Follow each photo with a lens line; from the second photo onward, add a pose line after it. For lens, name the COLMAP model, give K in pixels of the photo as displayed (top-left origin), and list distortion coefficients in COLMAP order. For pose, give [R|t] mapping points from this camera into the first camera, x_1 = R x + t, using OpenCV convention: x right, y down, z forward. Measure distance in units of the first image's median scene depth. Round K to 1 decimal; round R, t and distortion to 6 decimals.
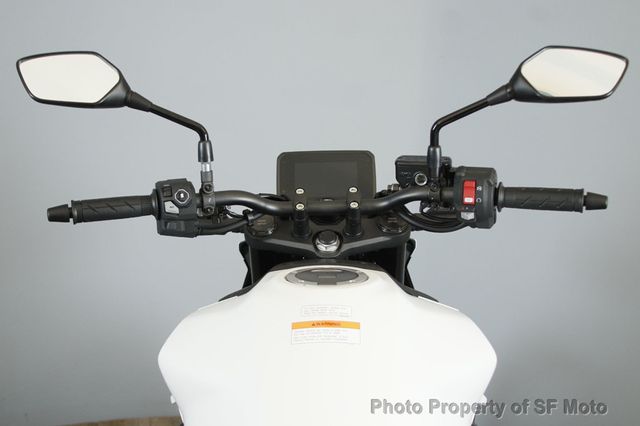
lens RADIAL K [[931.0, 0, 317.3], [0, 931.0, 214.1], [0, 0, 1]] dist [-0.077409, 0.000000]
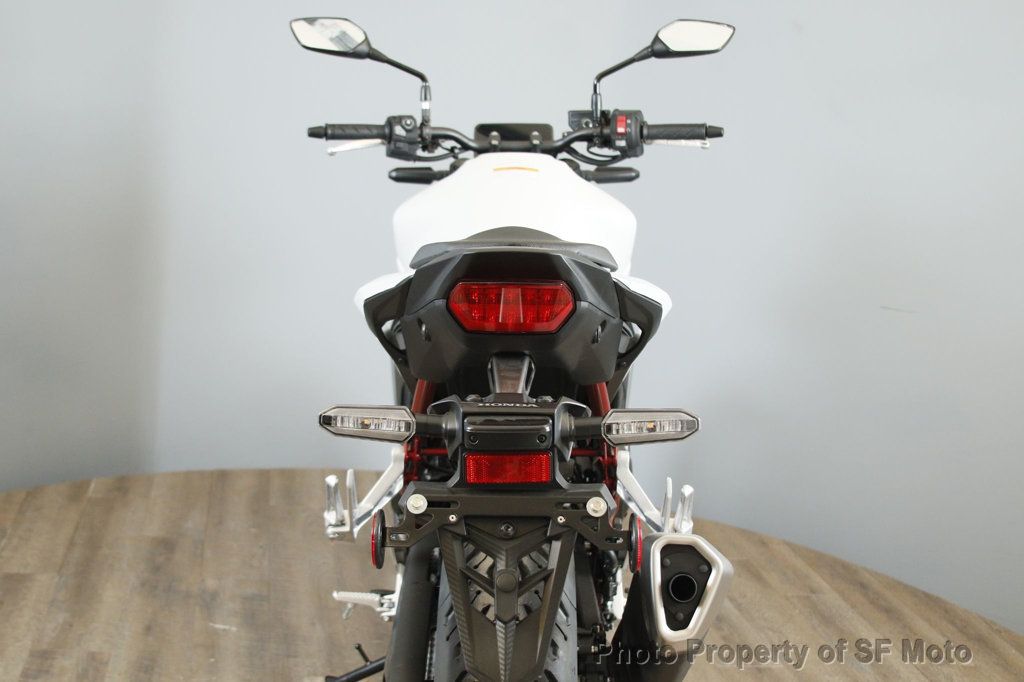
lens RADIAL K [[1337.3, 0, 516.1], [0, 1337.3, 341.6], [0, 0, 1]] dist [-0.076888, 0.000000]
pose [[0.999610, 0.019457, 0.020047, -0.021912], [-0.016834, 0.992190, -0.123593, 0.525507], [-0.022296, 0.123207, 0.992131, -0.872104]]
